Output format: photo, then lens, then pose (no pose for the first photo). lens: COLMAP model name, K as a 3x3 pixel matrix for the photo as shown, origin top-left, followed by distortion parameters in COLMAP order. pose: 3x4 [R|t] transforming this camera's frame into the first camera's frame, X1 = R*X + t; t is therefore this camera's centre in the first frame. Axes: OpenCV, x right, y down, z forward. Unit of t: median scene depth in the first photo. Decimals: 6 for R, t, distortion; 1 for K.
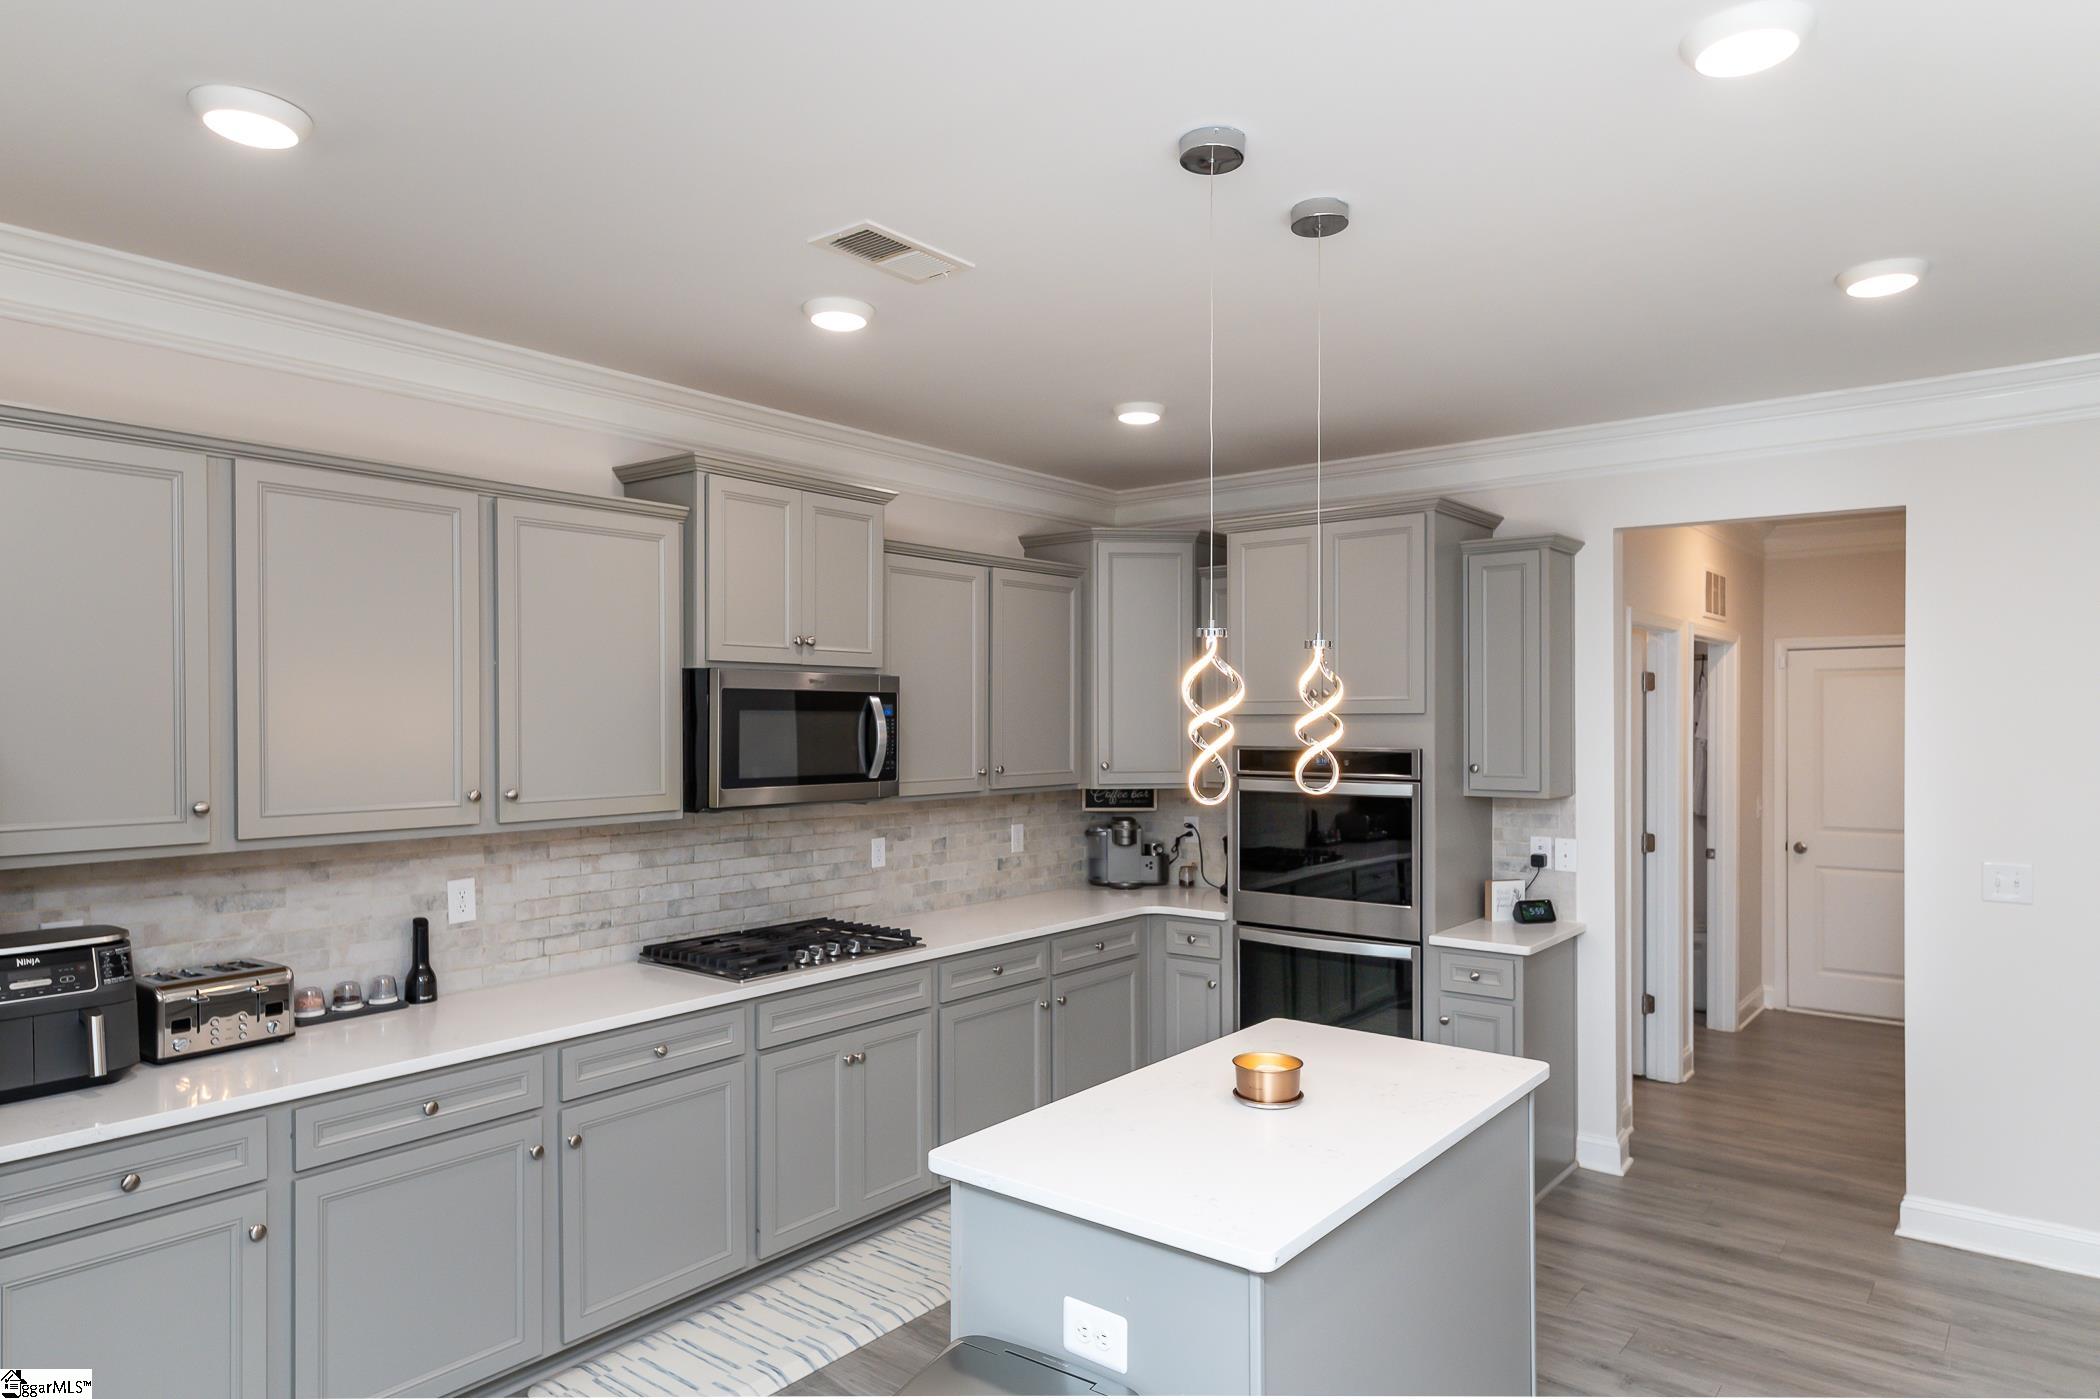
lens RADIAL K [[1265.5, 0, 1044.7], [0, 1265.5, 721.3], [0, 0, 1]] dist [0.002486, -0.000122]
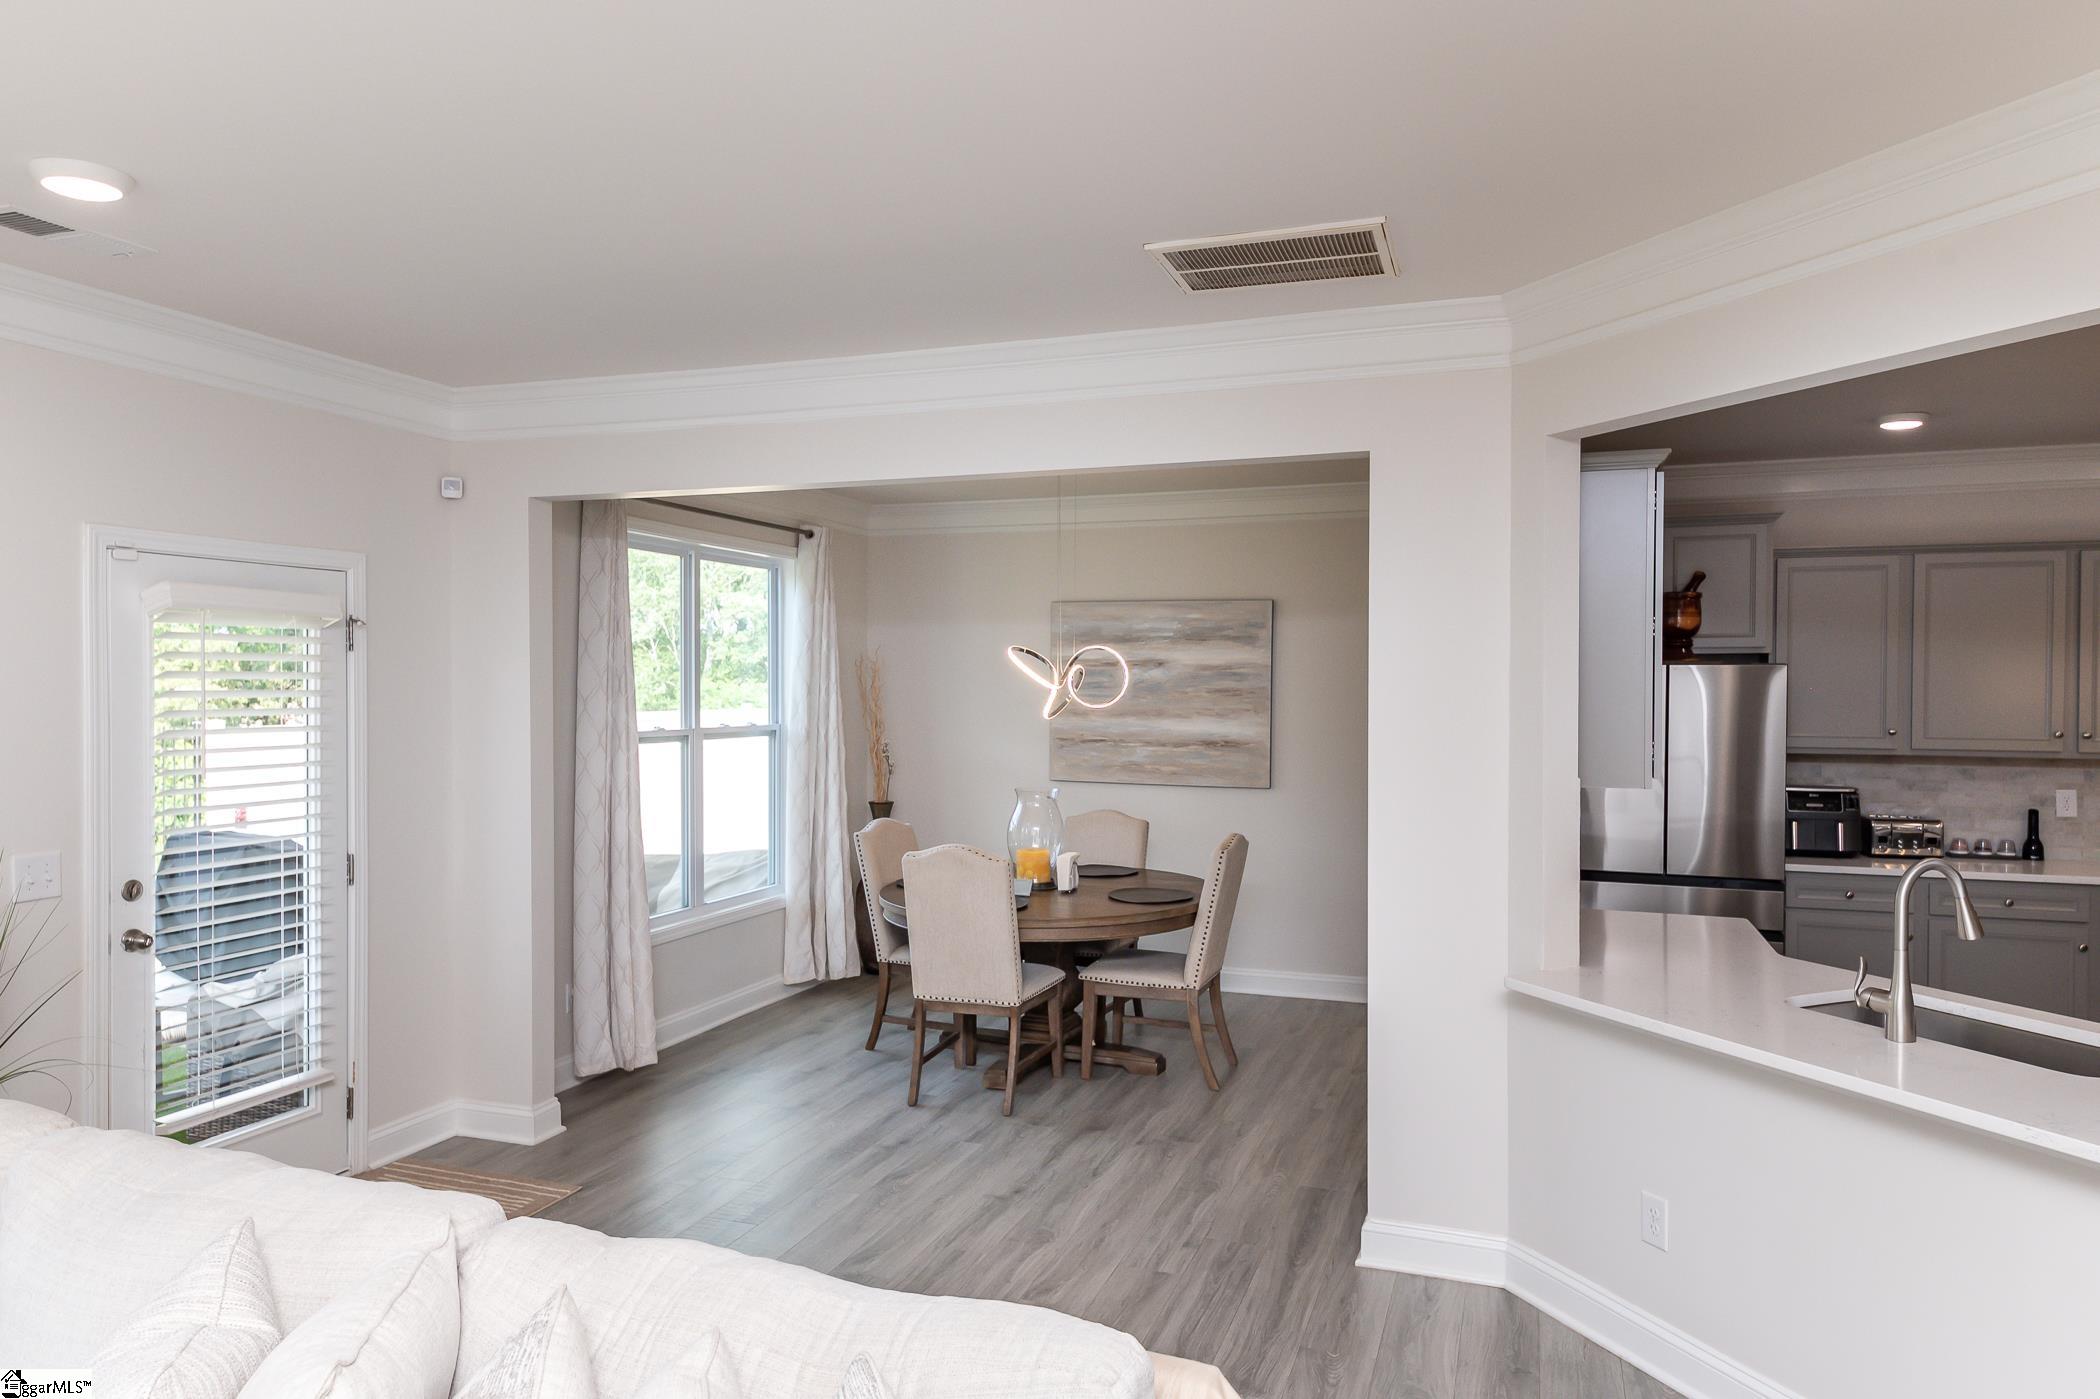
lens RADIAL K [[1363.5, 0, 1045.2], [0, 1363.5, 702.0], [0, 0, 1]] dist [0.008576, 0.002369]
pose [[0.331421, 0.015437, -0.943357, 0.829841], [-0.008668, 0.999874, 0.013317, 0.004074], [0.943443, 0.003763, 0.331513, -0.876748]]
